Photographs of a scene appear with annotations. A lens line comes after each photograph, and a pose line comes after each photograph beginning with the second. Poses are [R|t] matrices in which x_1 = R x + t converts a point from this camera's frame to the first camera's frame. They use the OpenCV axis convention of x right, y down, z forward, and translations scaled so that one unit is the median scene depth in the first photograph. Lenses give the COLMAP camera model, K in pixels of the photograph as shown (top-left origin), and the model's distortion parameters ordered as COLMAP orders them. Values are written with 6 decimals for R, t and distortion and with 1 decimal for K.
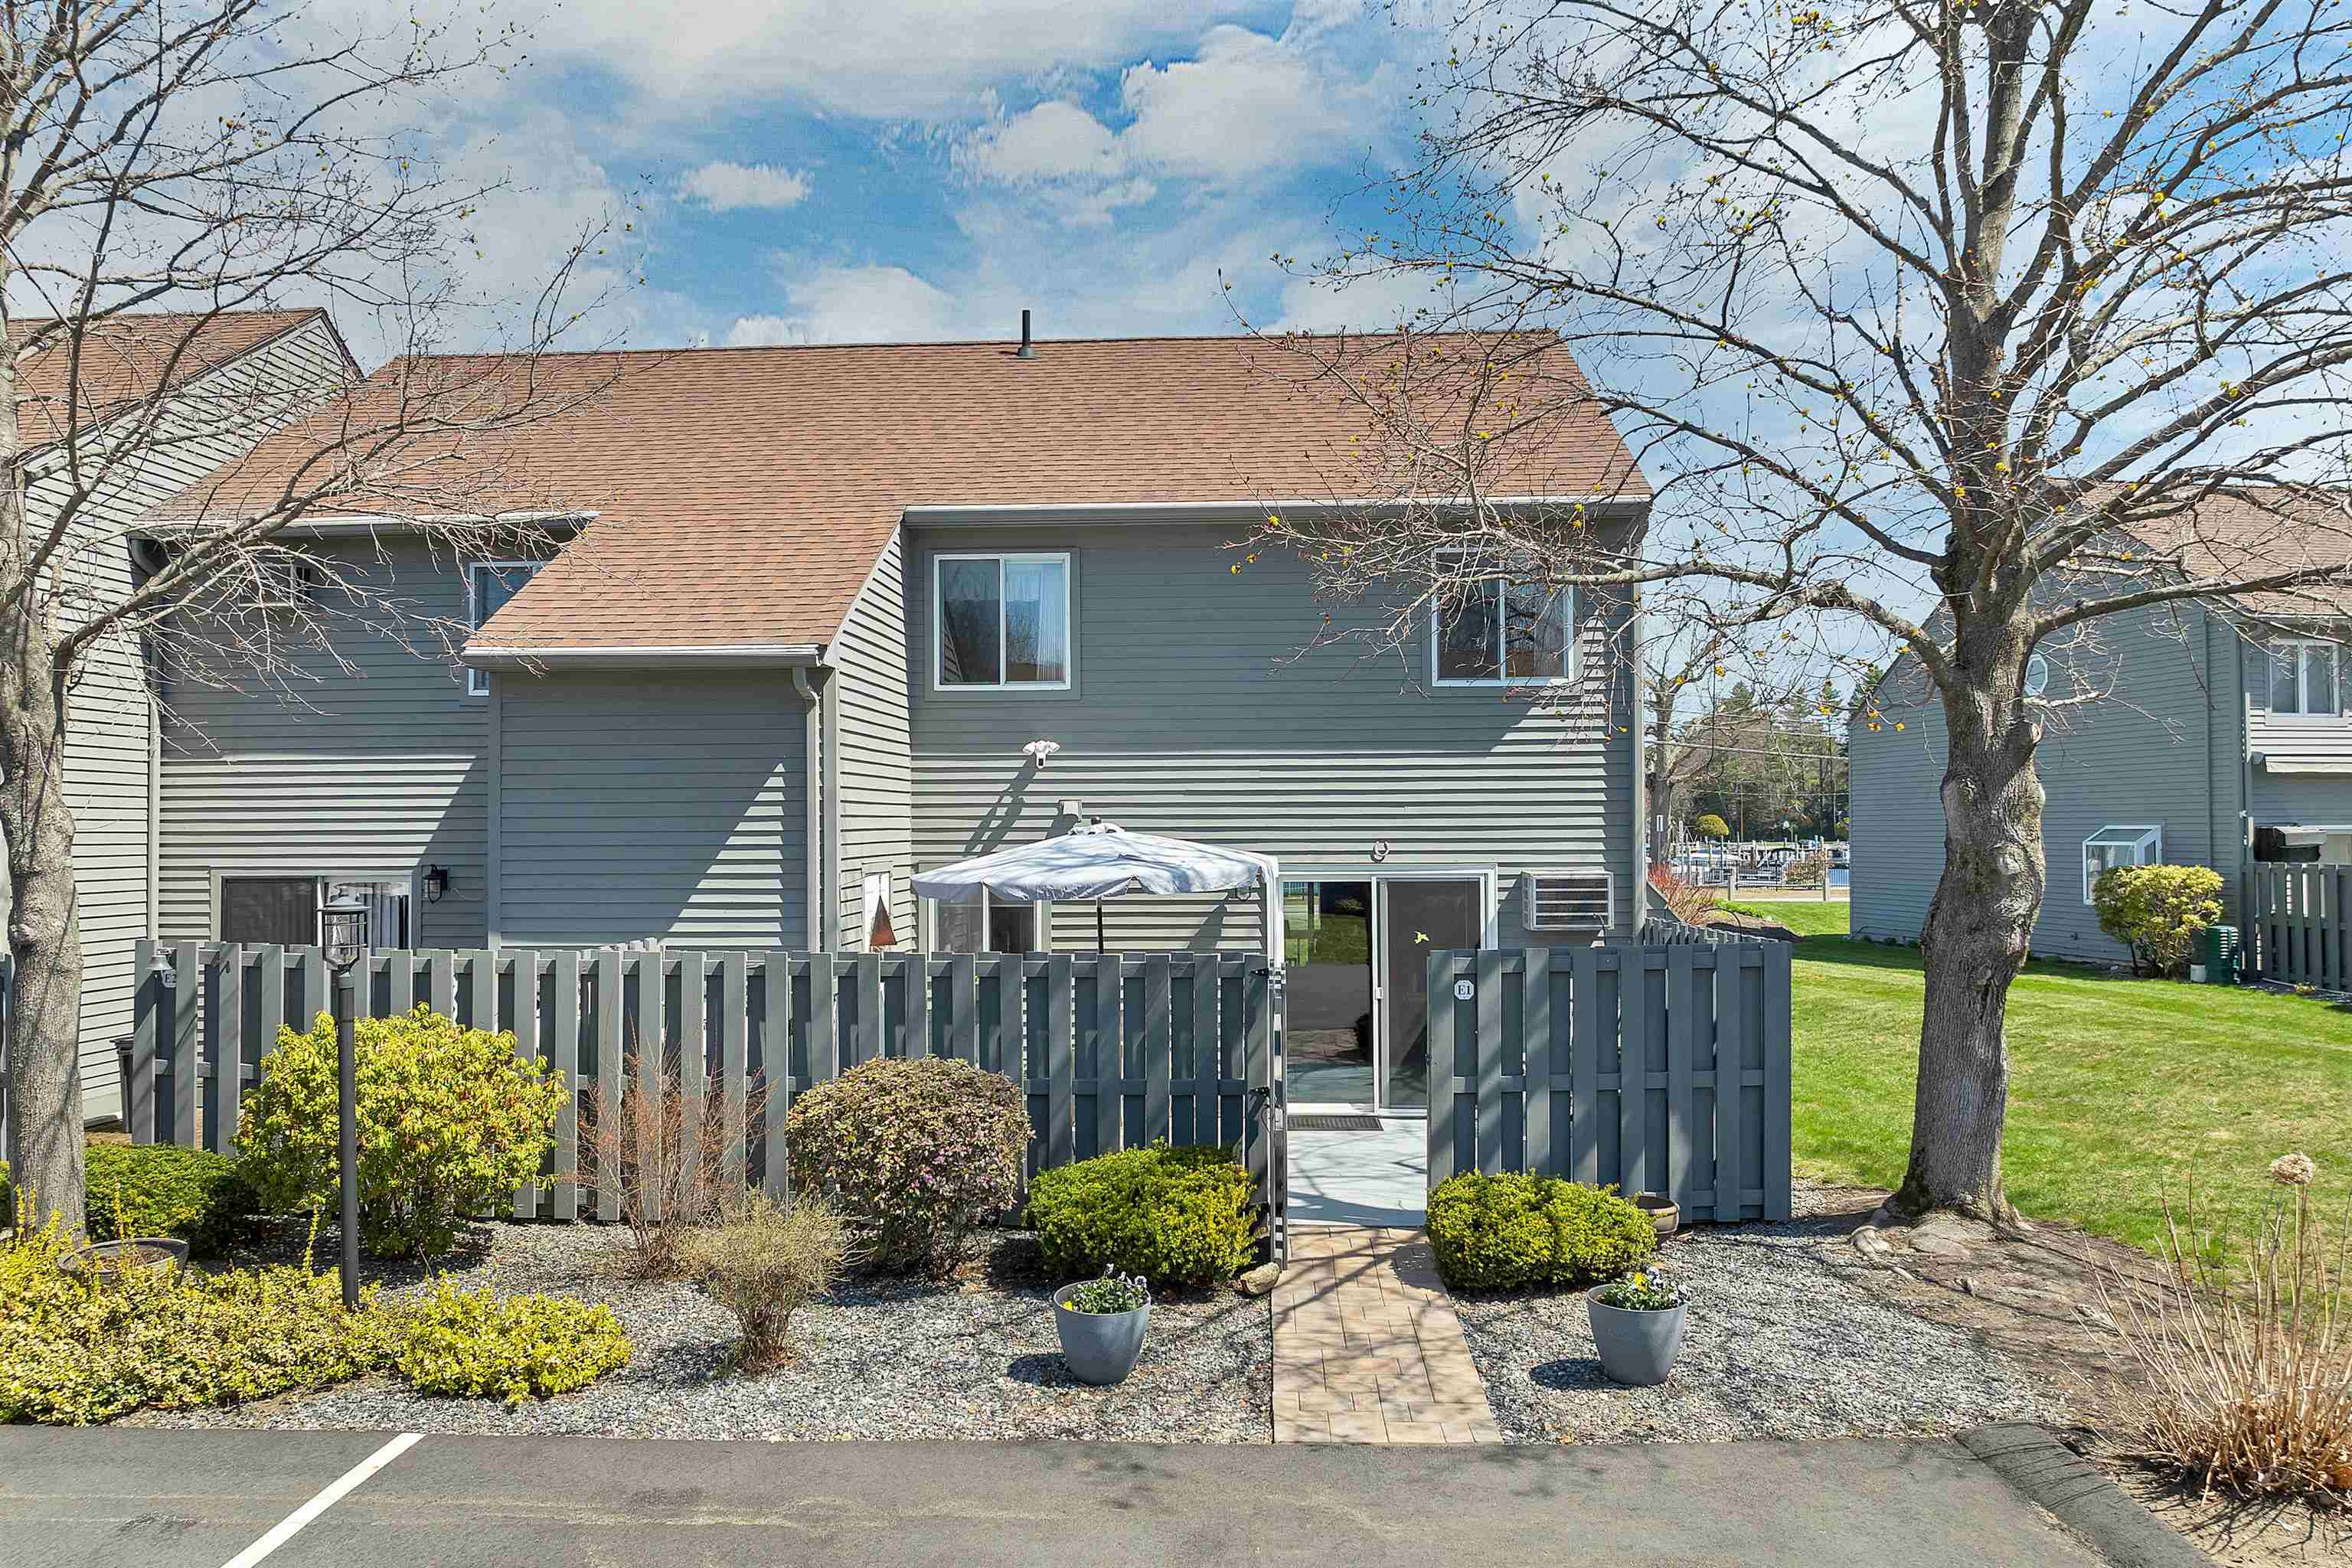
lens RADIAL K [[1685.9, 0, 1155.1], [0, 1685.9, 779.8], [0, 0, 1]] dist [-0.040713, -0.002902]
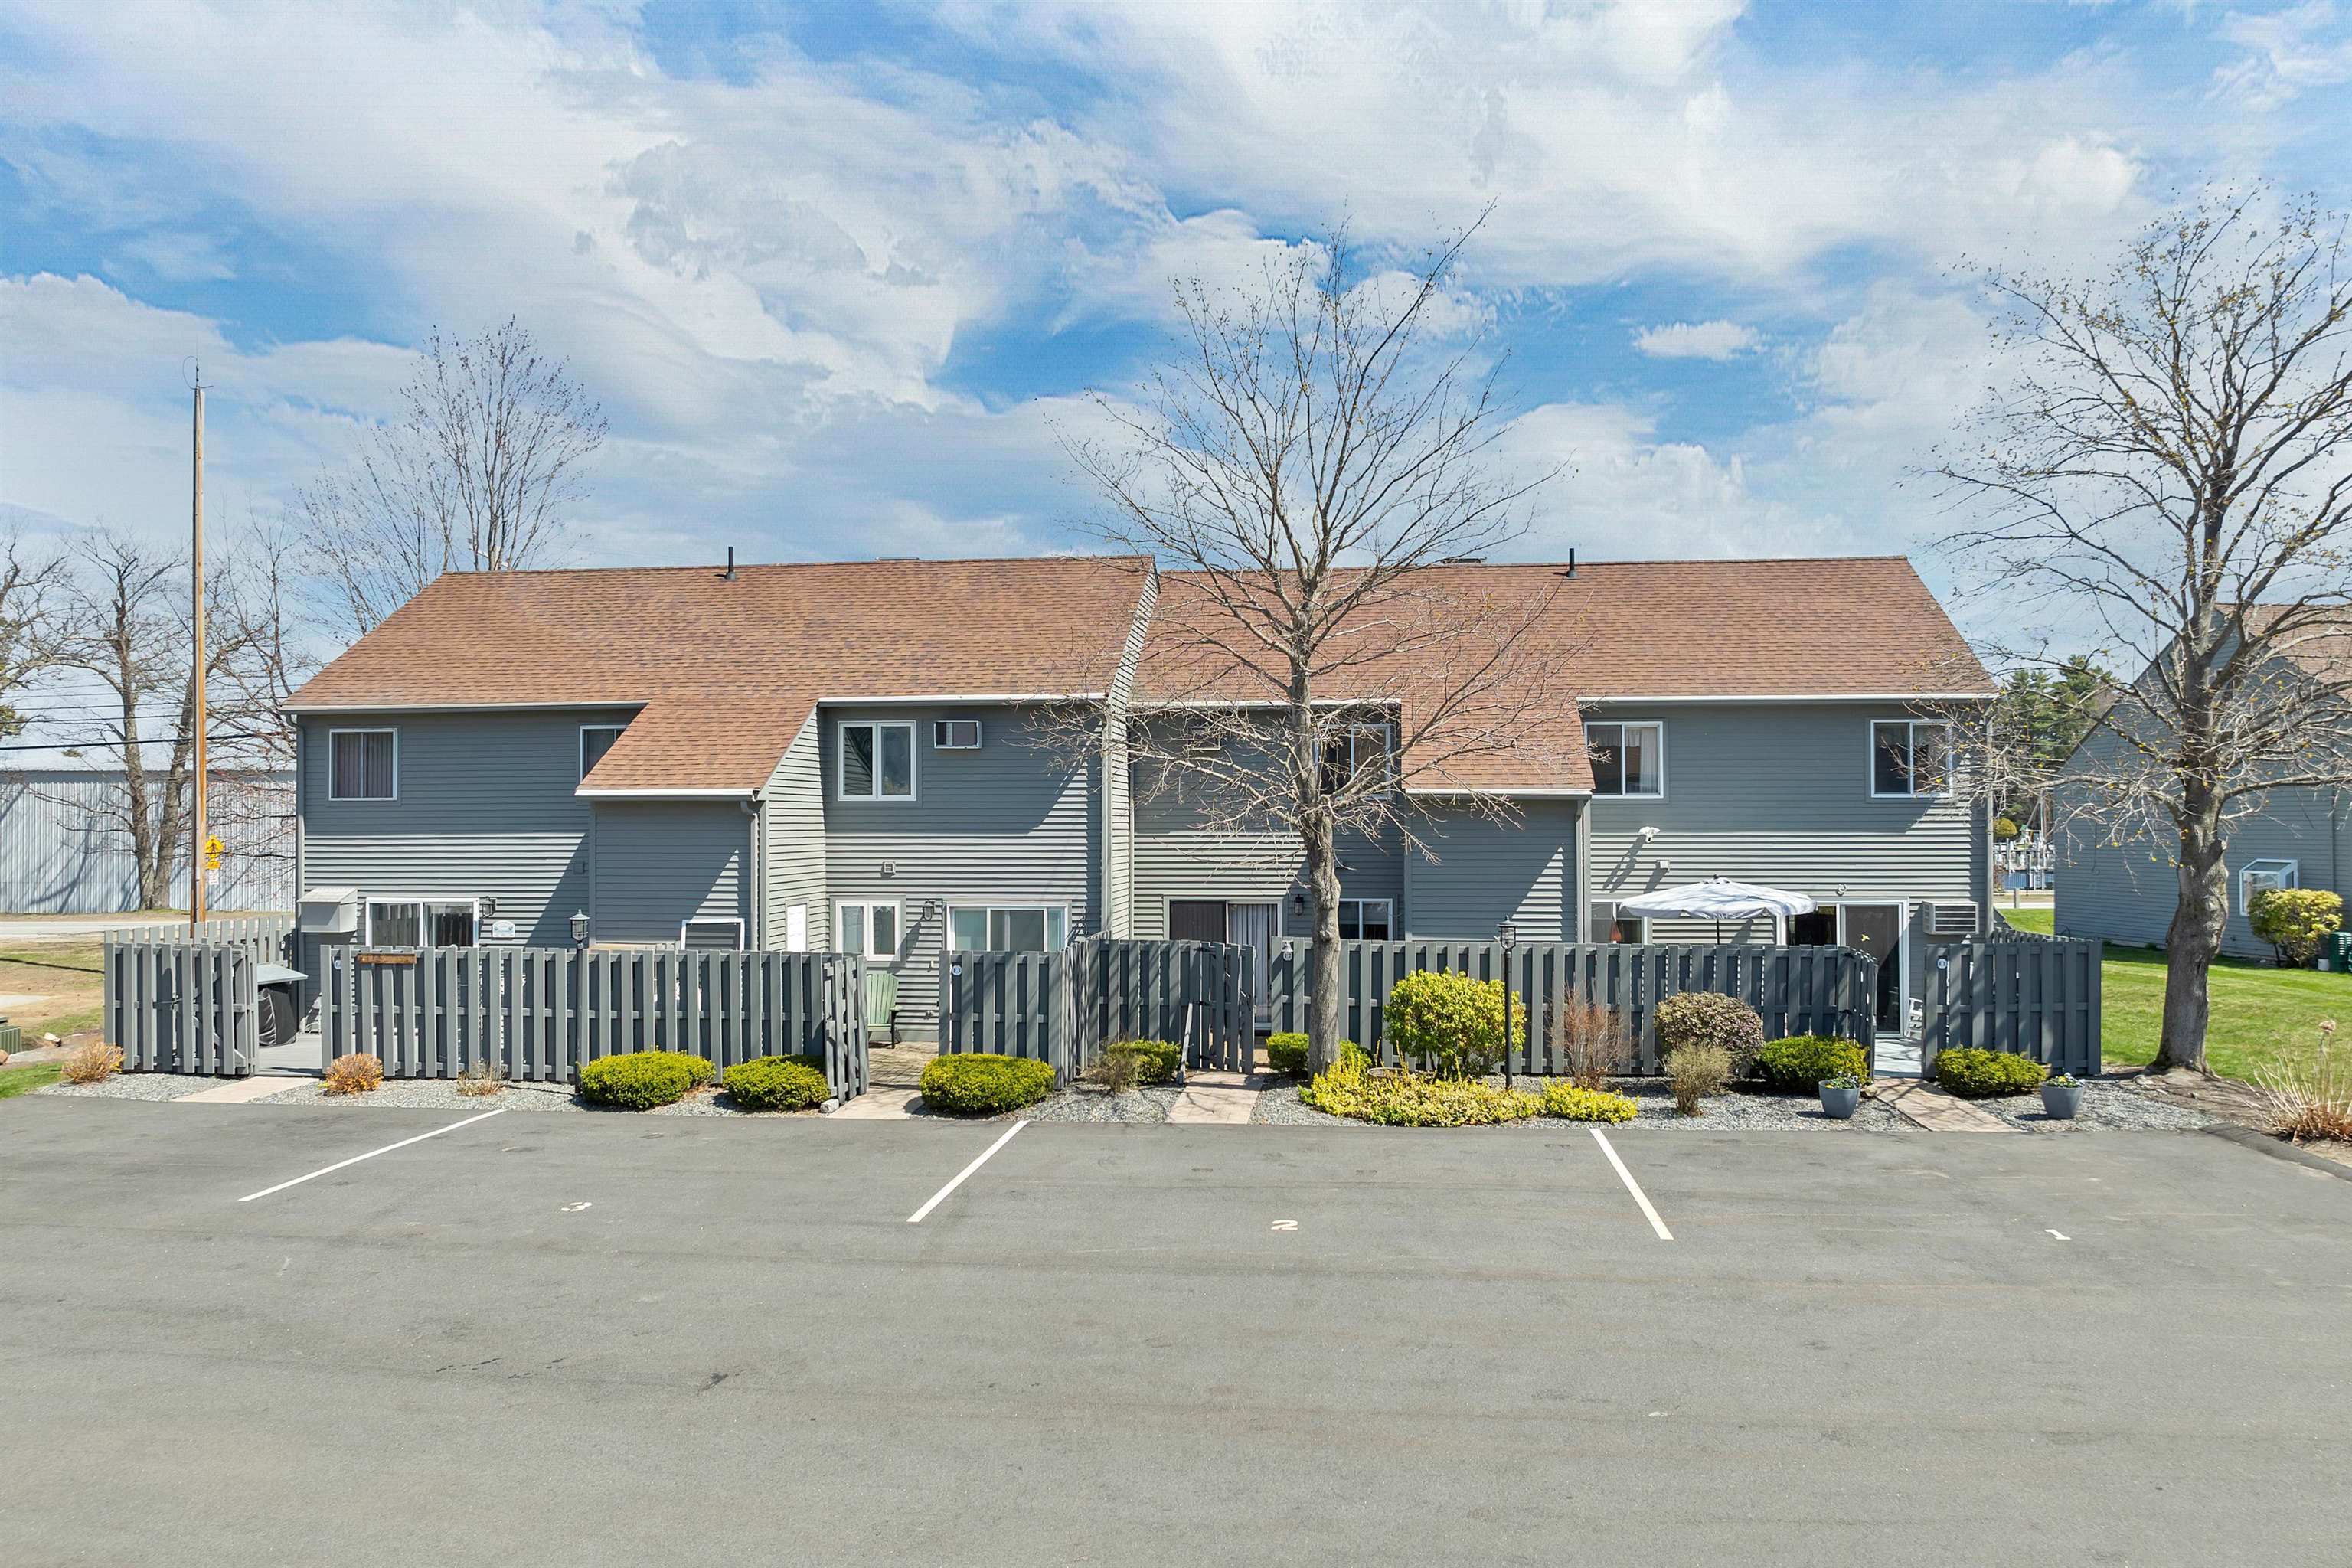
lens RADIAL K [[1702.4, 0, 1157.8], [0, 1702.4, 778.4], [0, 0, 1]] dist [-0.036825, 0.001176]
pose [[0.998130, 0.001386, -0.061116, -0.570332], [-0.001160, 0.999992, 0.003731, -0.096390], [0.061120, -0.003653, 0.998124, -0.995856]]
